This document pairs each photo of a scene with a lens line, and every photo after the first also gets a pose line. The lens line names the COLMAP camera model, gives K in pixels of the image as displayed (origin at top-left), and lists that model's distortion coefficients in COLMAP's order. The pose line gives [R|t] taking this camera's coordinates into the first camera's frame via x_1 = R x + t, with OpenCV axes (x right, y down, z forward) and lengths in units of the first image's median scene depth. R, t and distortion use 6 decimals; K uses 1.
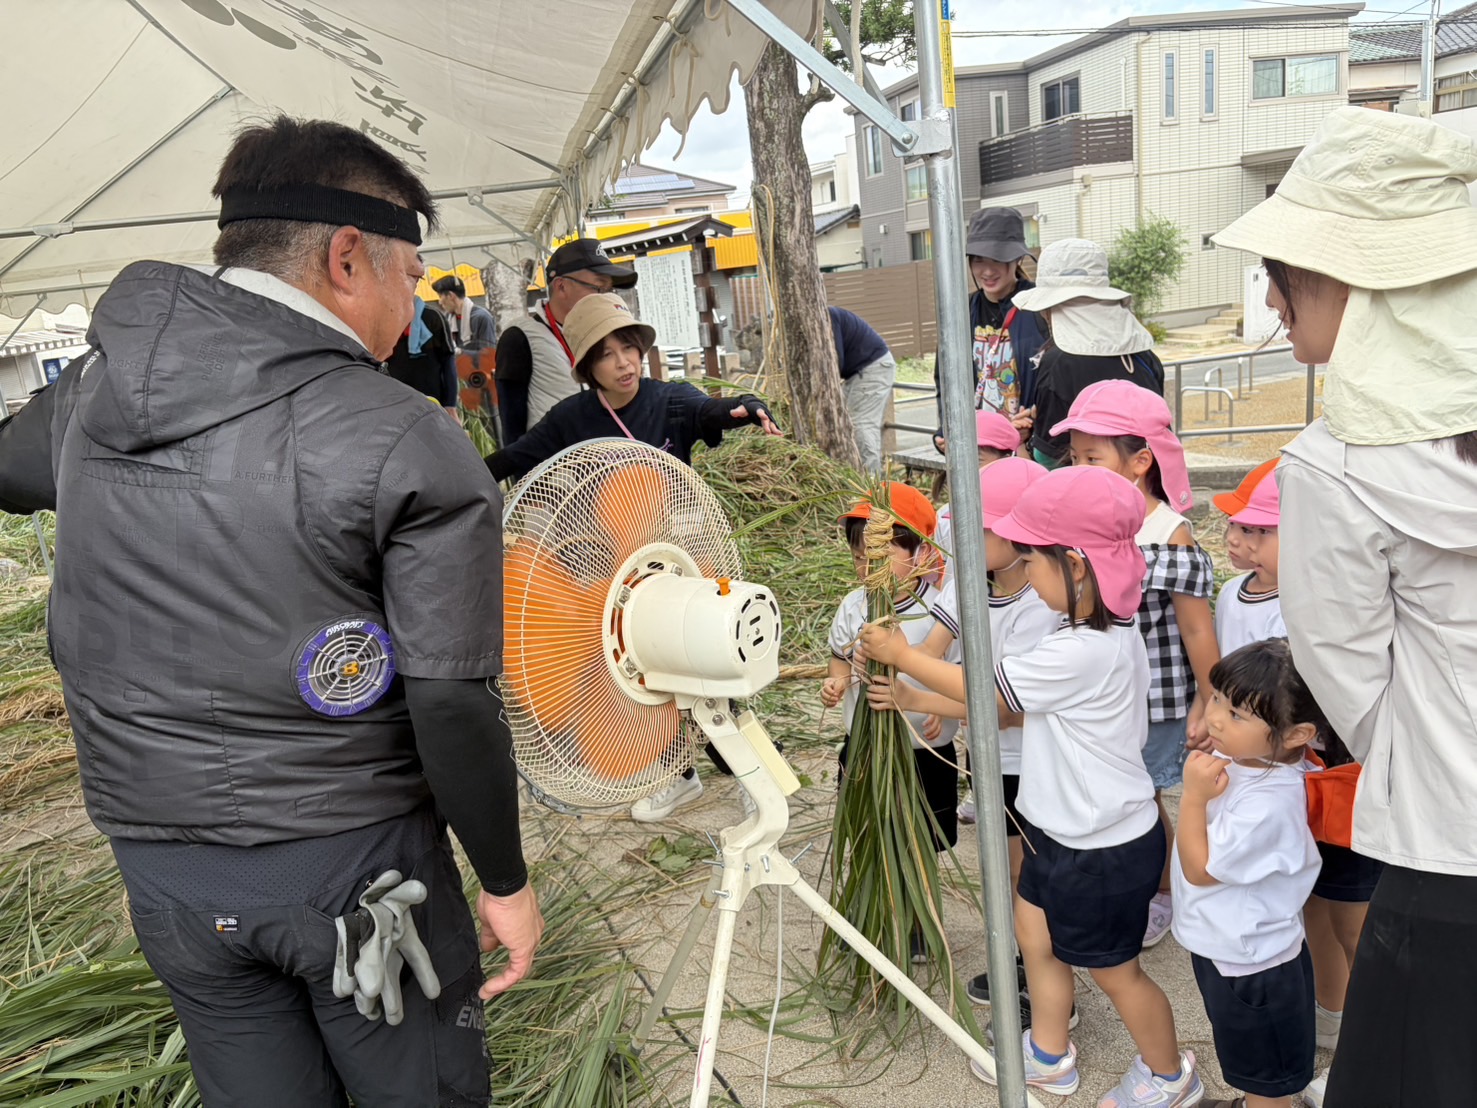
lens RADIAL K [[1115.8, 0, 735.8], [0, 1115.8, 563.1], [0, 0, 1]] dist [0.052988, -0.063086]
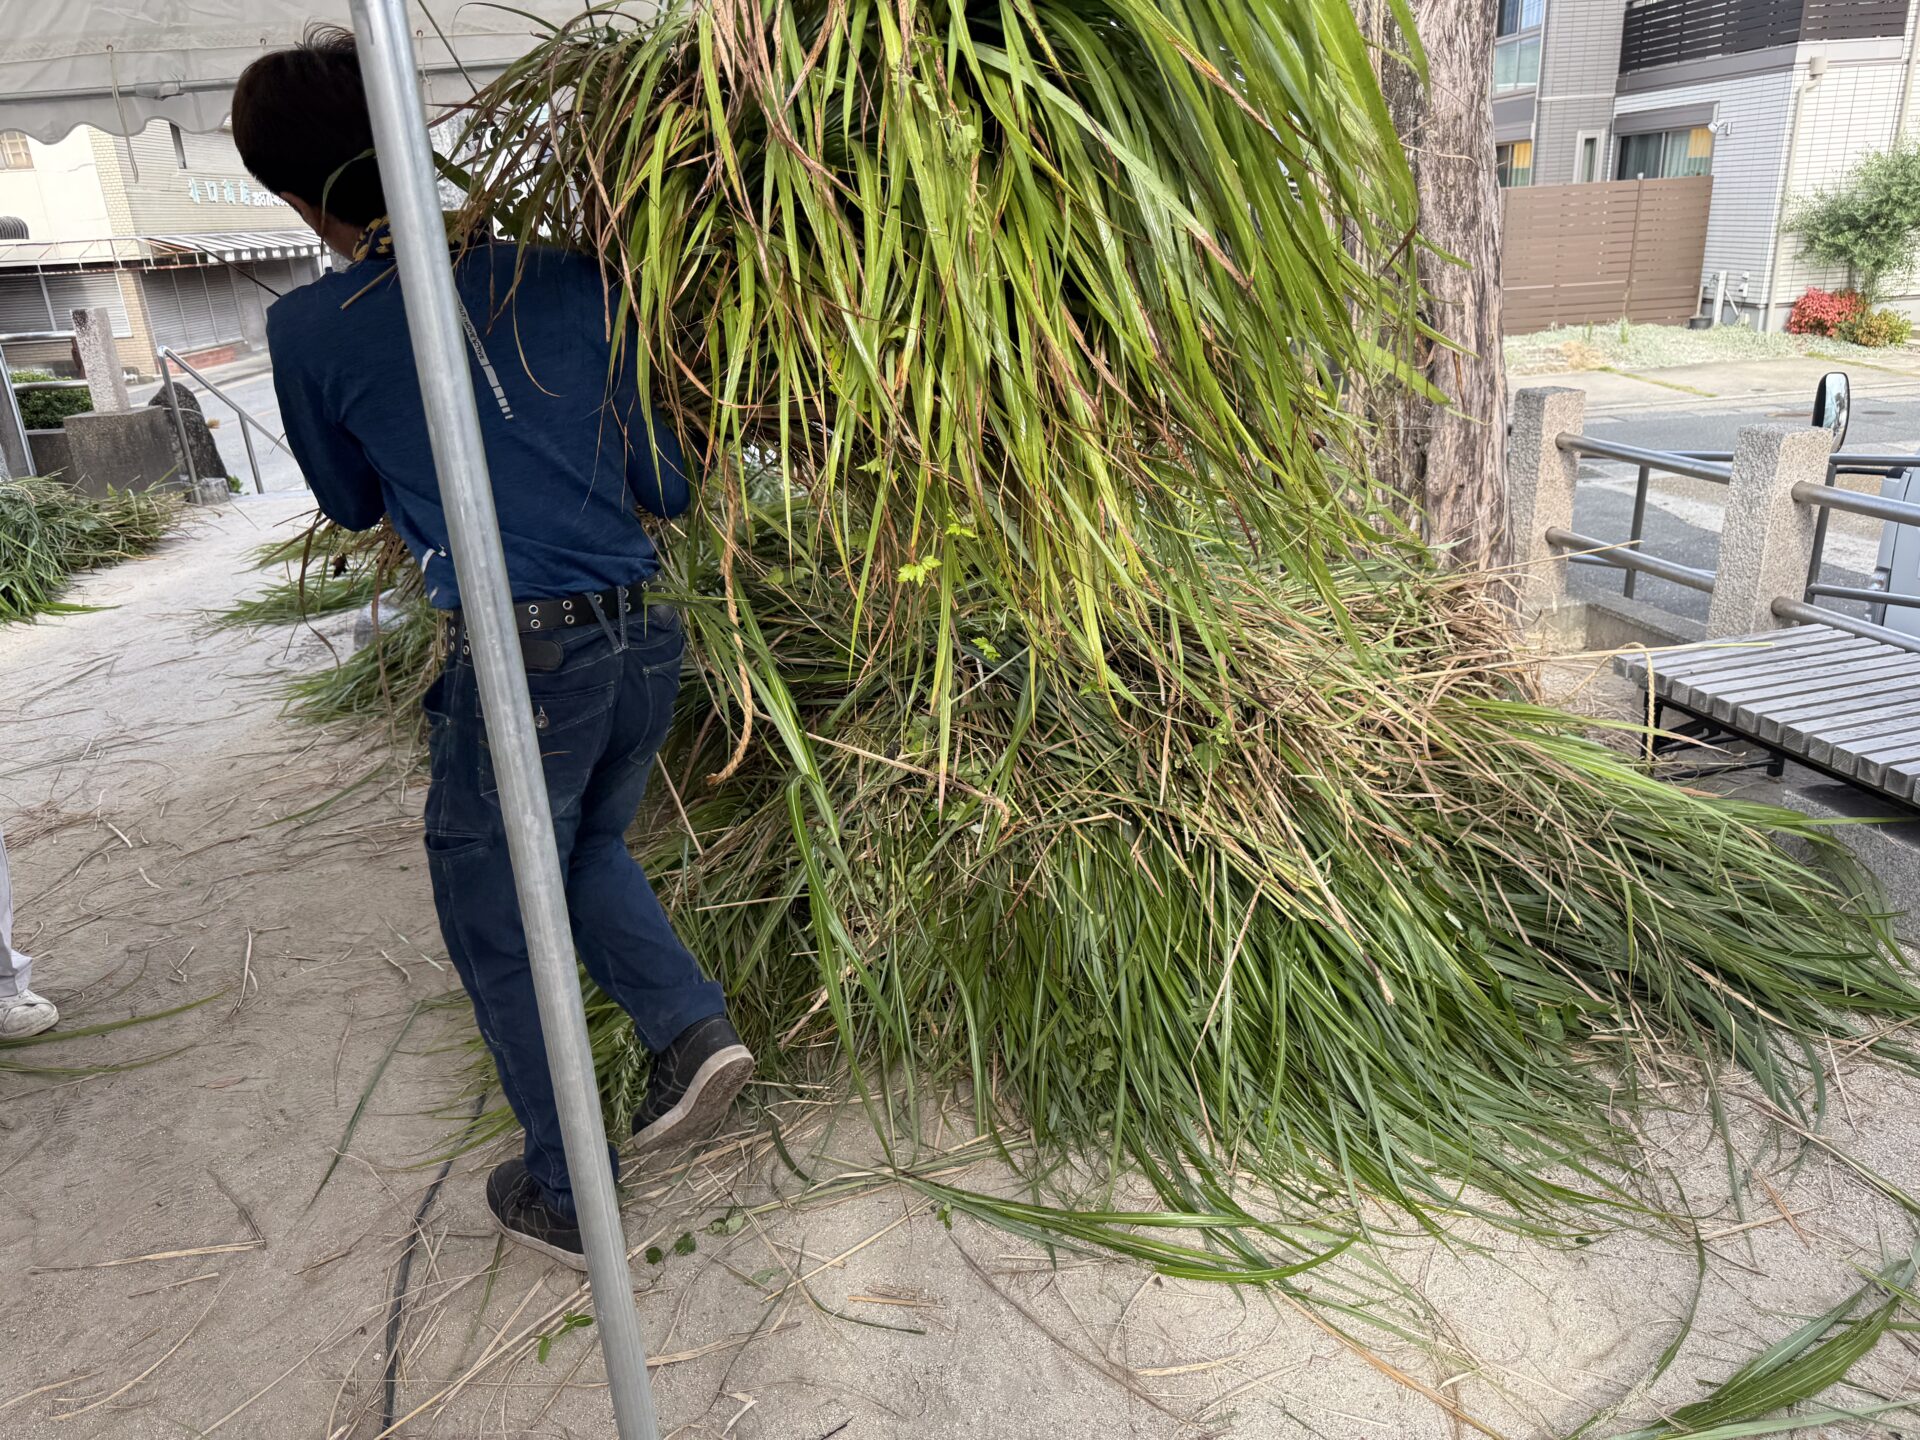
lens RADIAL K [[1450.5, 0, 956.5], [0, 1450.5, 731.9], [0, 0, 1]] dist [0.052988, -0.063086]
pose [[0.985990, 0.096667, -0.135938, -0.002554], [-0.083165, 0.991330, 0.101731, -0.026867], [0.144594, -0.089001, 0.985480, 0.124792]]
